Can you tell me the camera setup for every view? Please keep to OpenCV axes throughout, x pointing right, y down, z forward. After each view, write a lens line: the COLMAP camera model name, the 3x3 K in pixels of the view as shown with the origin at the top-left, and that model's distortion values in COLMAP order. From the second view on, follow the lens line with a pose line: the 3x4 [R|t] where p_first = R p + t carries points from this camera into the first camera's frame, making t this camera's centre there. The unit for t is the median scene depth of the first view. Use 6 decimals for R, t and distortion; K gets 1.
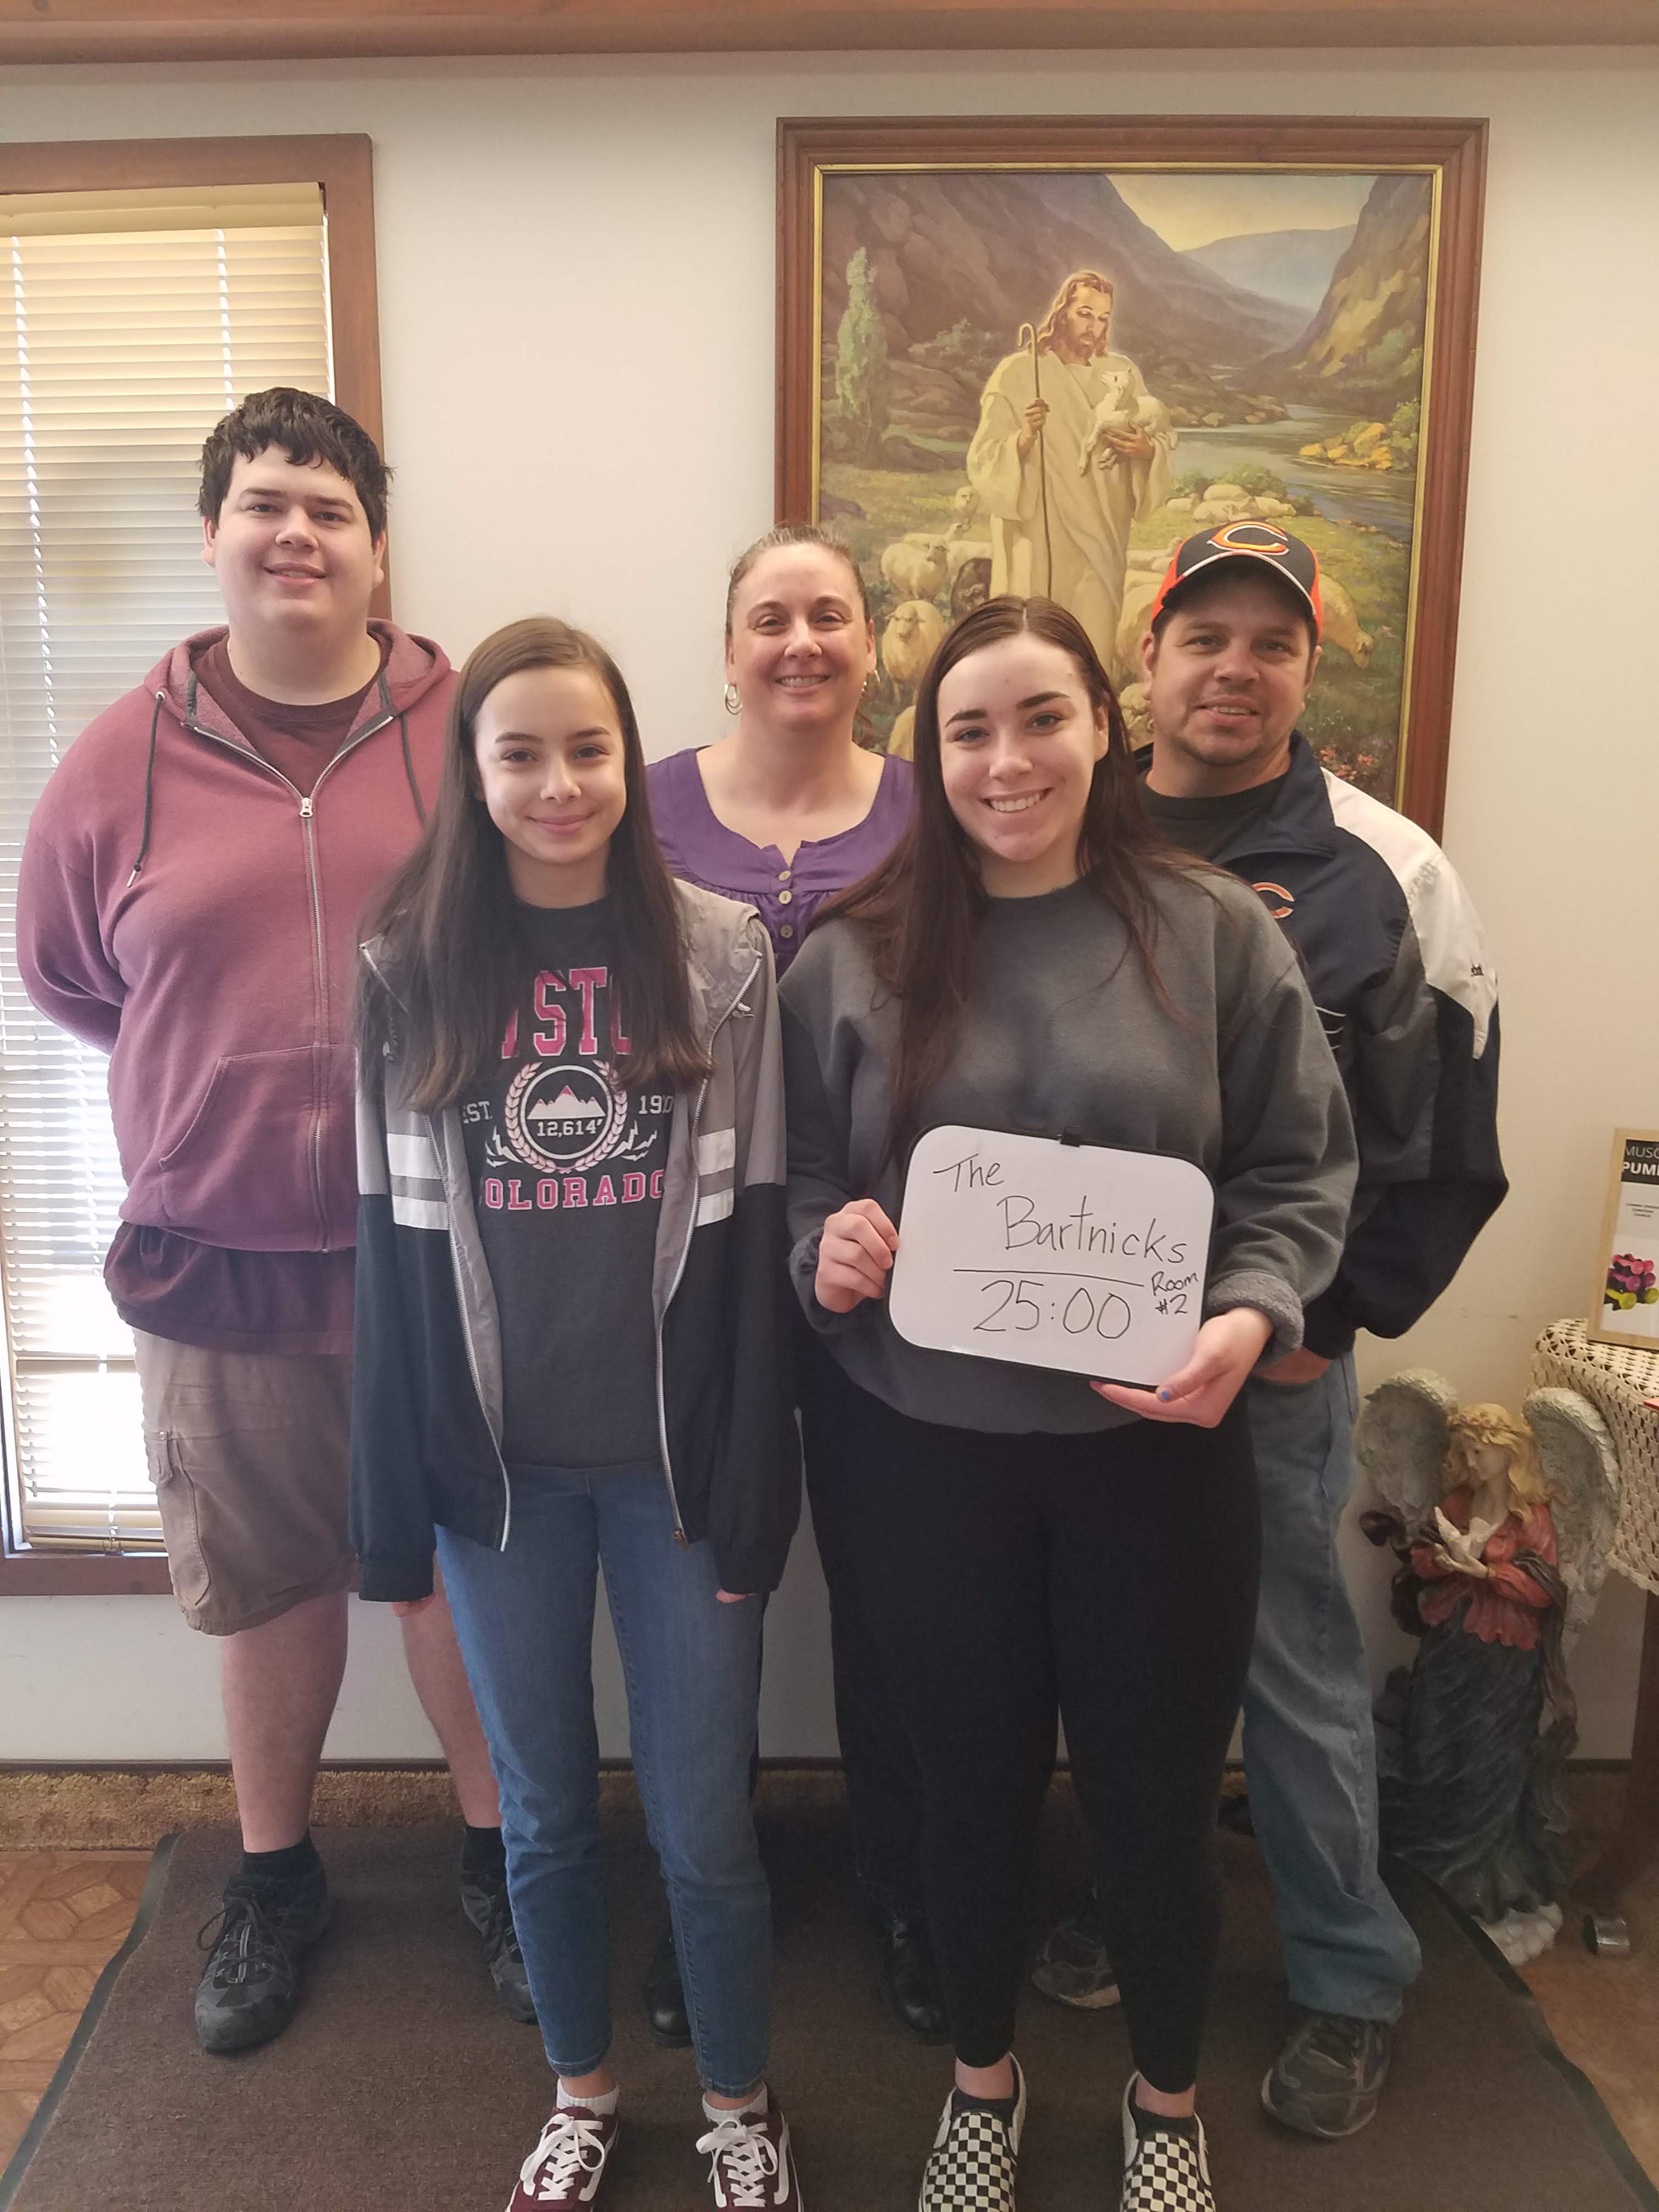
lens RADIAL K [[1916.1, 0, 766.4], [0, 1916.1, 1146.1], [0, 0, 1]] dist [0.130346, -0.248480]
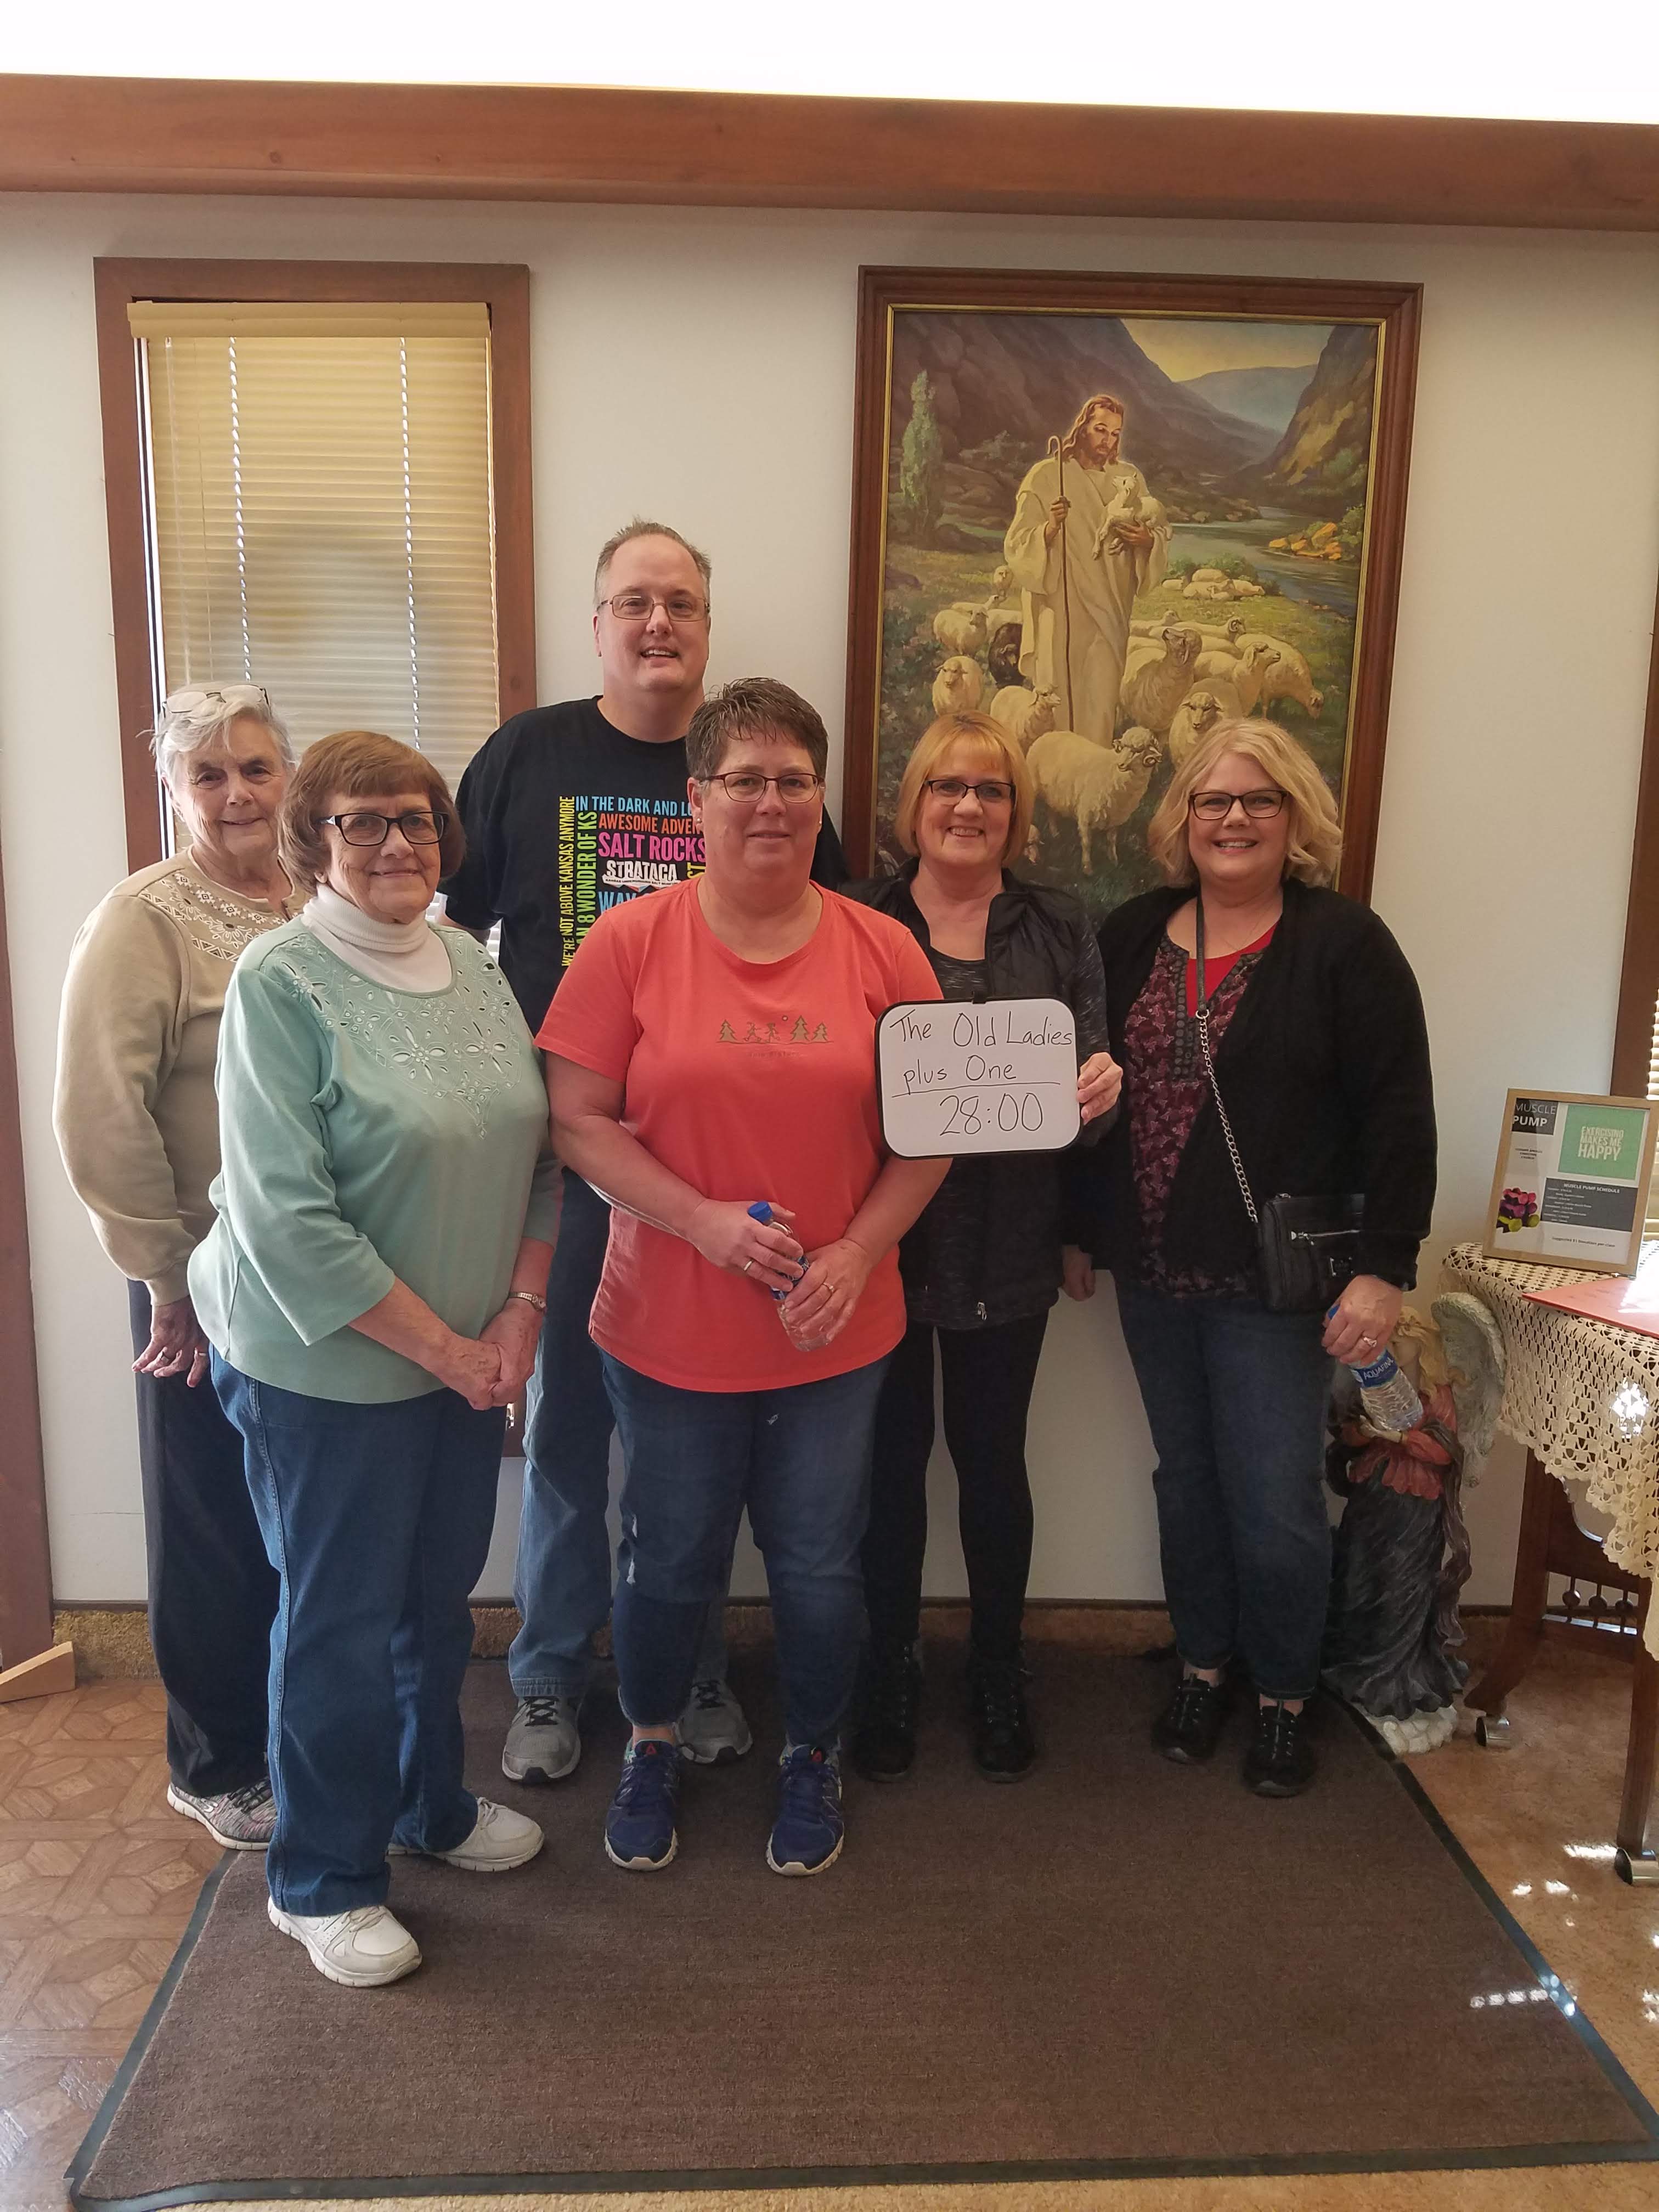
lens RADIAL K [[1916.1, 0, 787.6], [0, 1916.1, 1170.6], [0, 0, 1]] dist [0.130346, -0.248480]
pose [[0.998970, 0.010710, 0.044097, -0.086244], [-0.011221, 0.999872, 0.011366, 0.035741], [-0.043970, -0.011849, 0.998963, -0.241232]]
